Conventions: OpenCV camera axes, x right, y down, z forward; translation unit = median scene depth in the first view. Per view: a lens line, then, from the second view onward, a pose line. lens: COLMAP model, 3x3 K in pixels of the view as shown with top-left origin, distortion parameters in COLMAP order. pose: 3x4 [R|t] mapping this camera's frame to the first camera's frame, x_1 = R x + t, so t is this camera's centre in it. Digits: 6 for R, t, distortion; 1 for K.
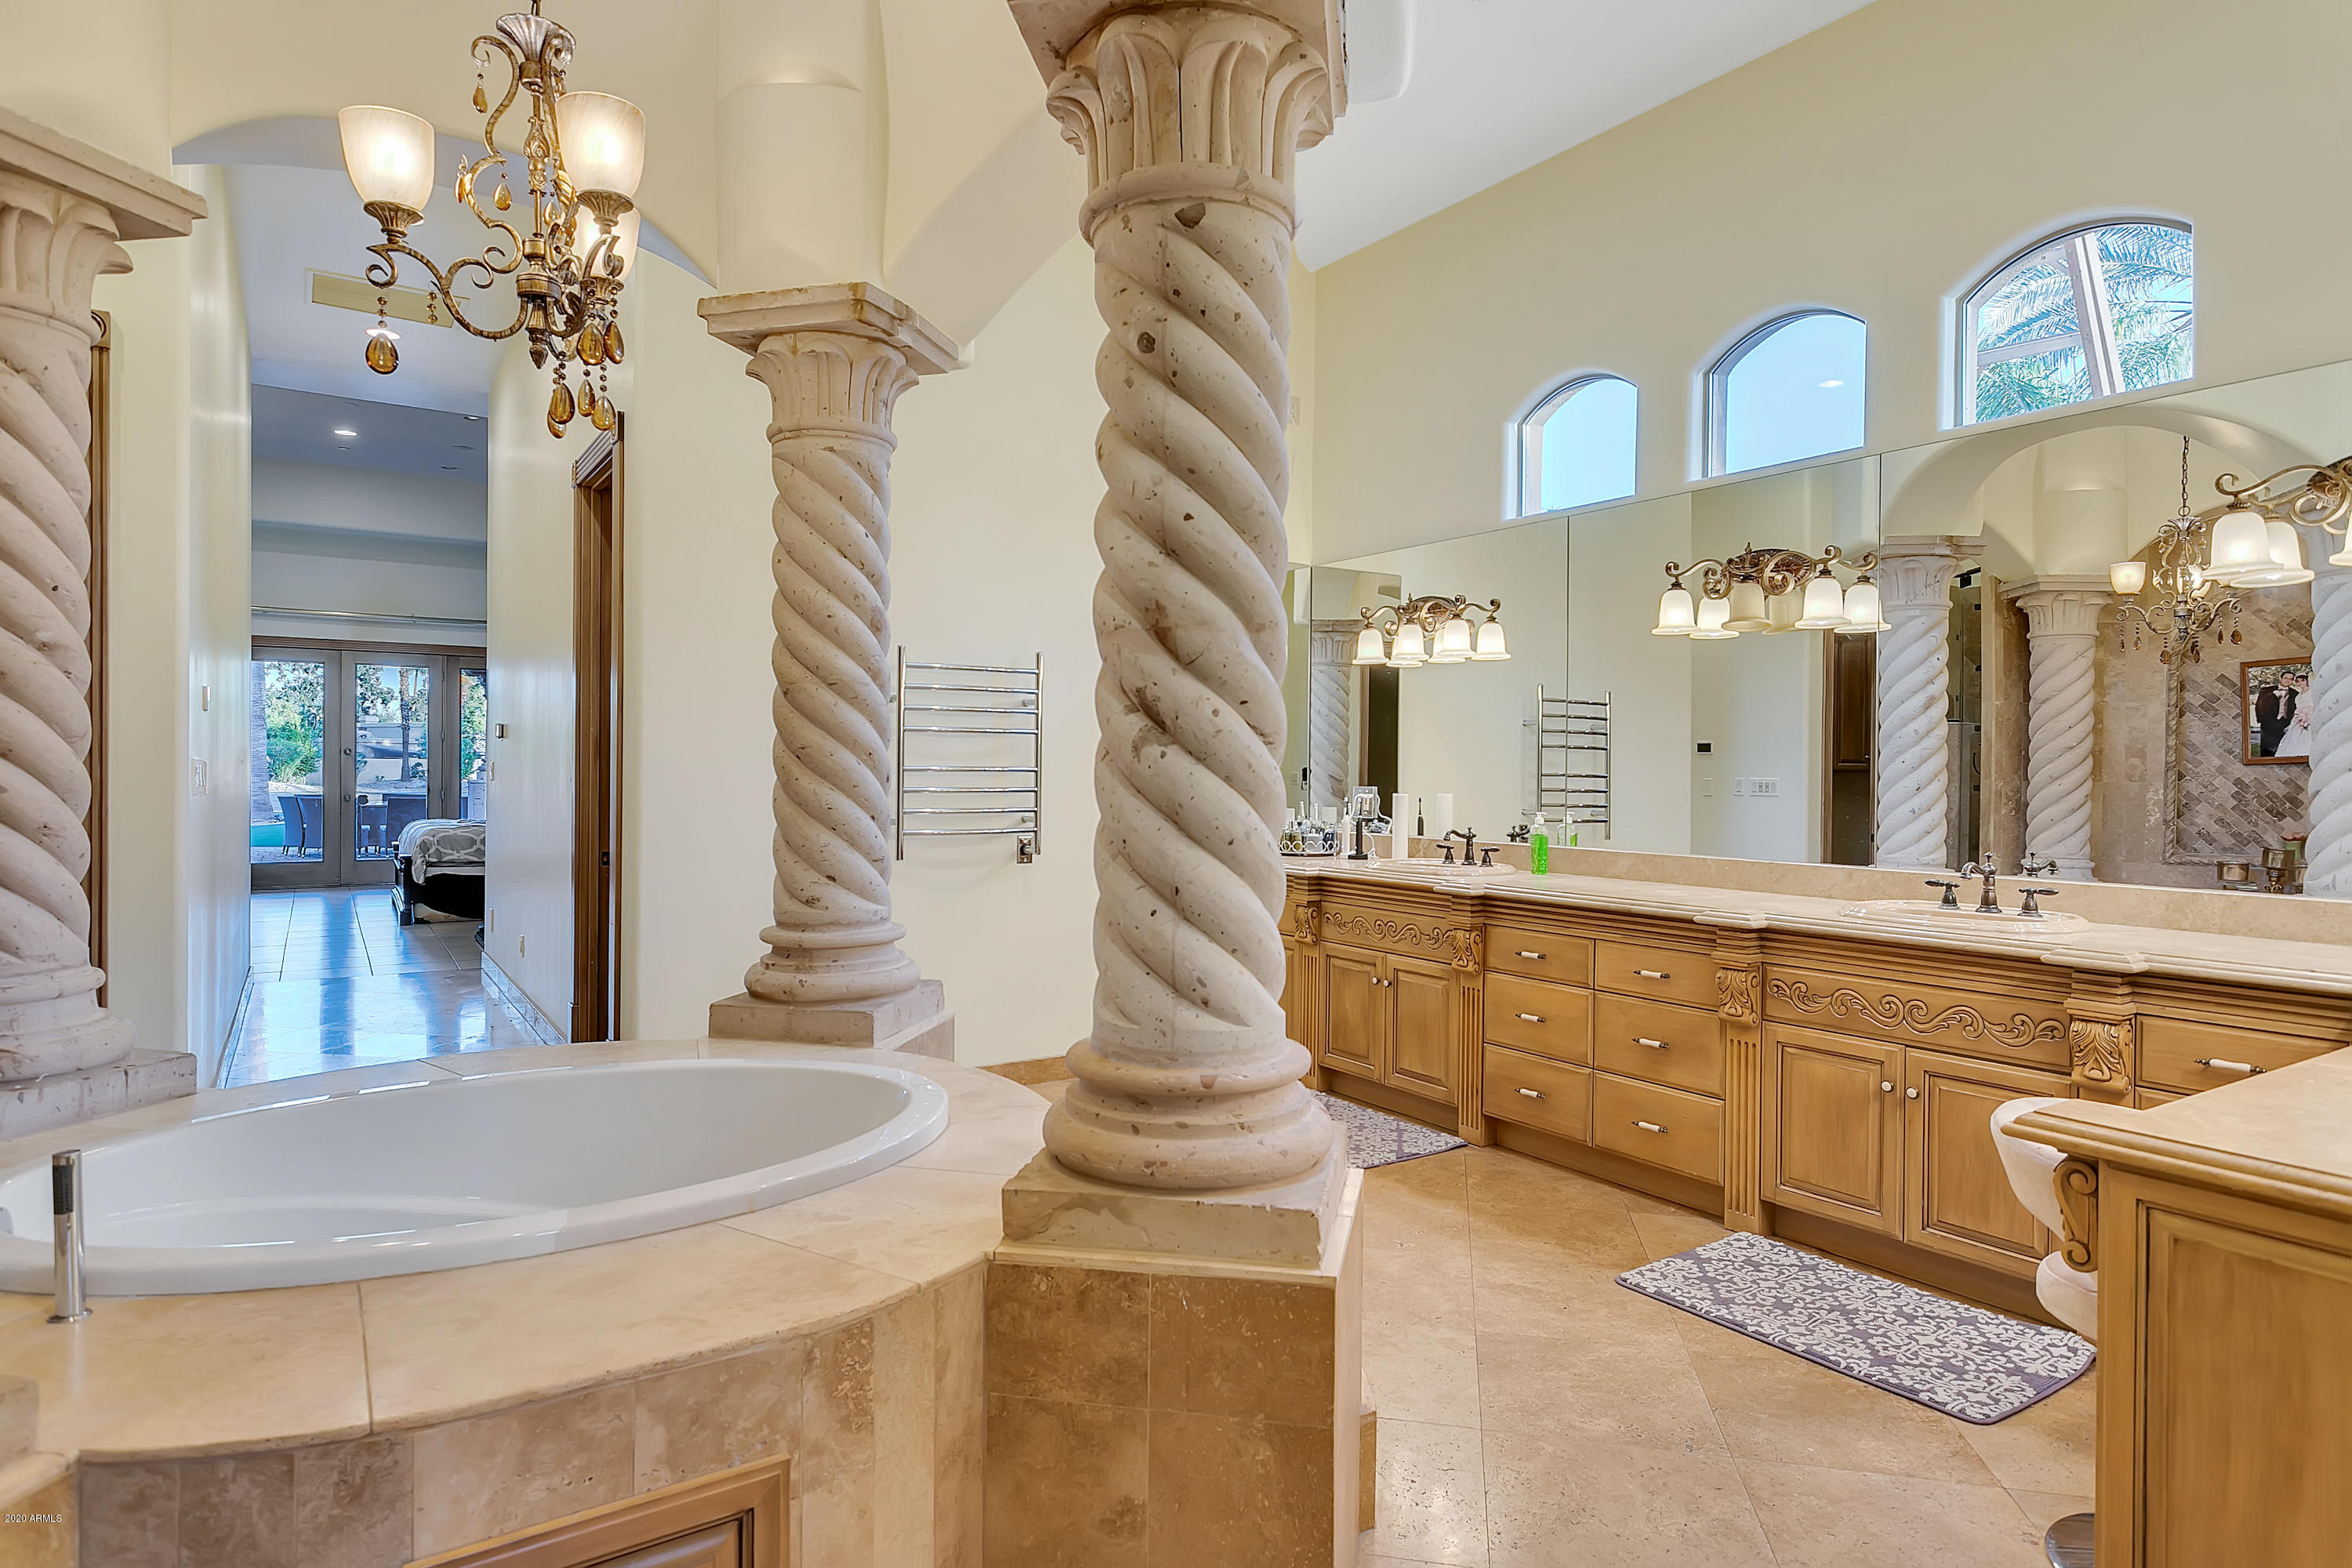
lens RADIAL K [[1300.6, 0, 1180.6], [0, 1300.6, 777.7], [0, 0, 1]] dist [0.009031, 0.002538]
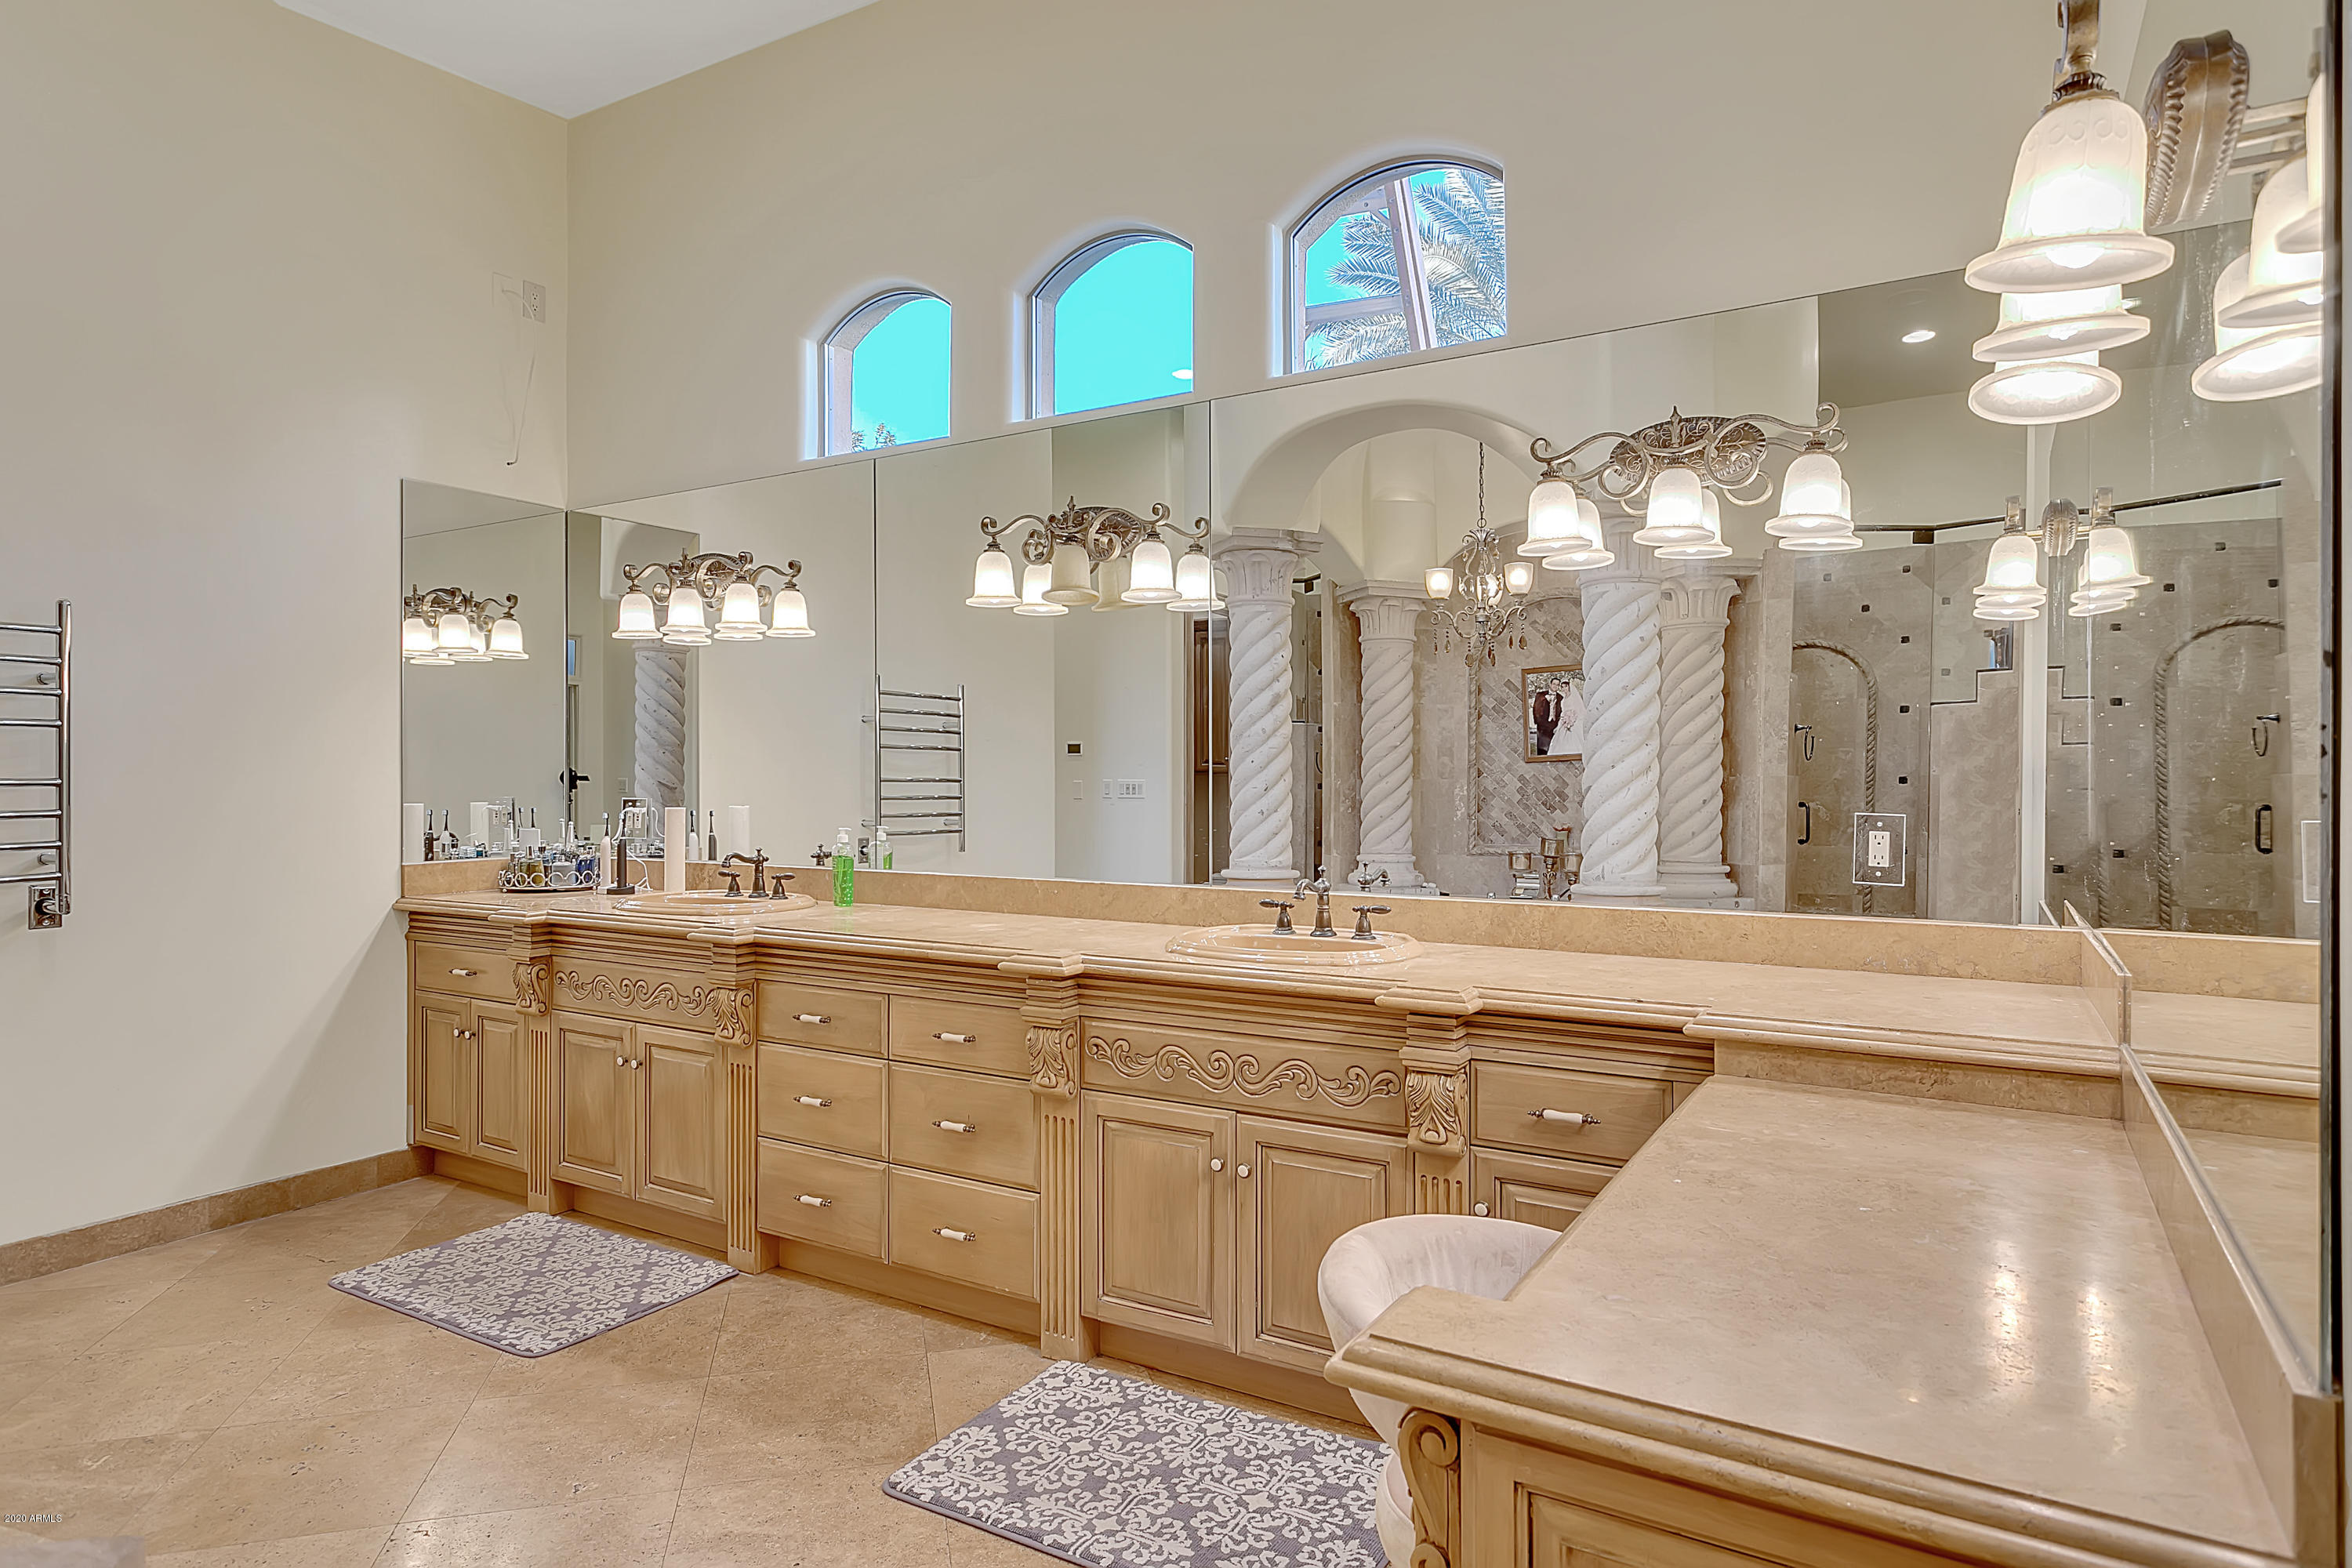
lens RADIAL K [[1300.6, 0, 1176.8], [0, 1300.6, 778.9], [0, 0, 1]] dist [0.009031, 0.002538]
pose [[0.907206, -0.011855, 0.420520, 0.141417], [0.012458, 0.999922, 0.001314, -0.002078], [-0.420502, 0.004047, 0.907282, 0.215821]]
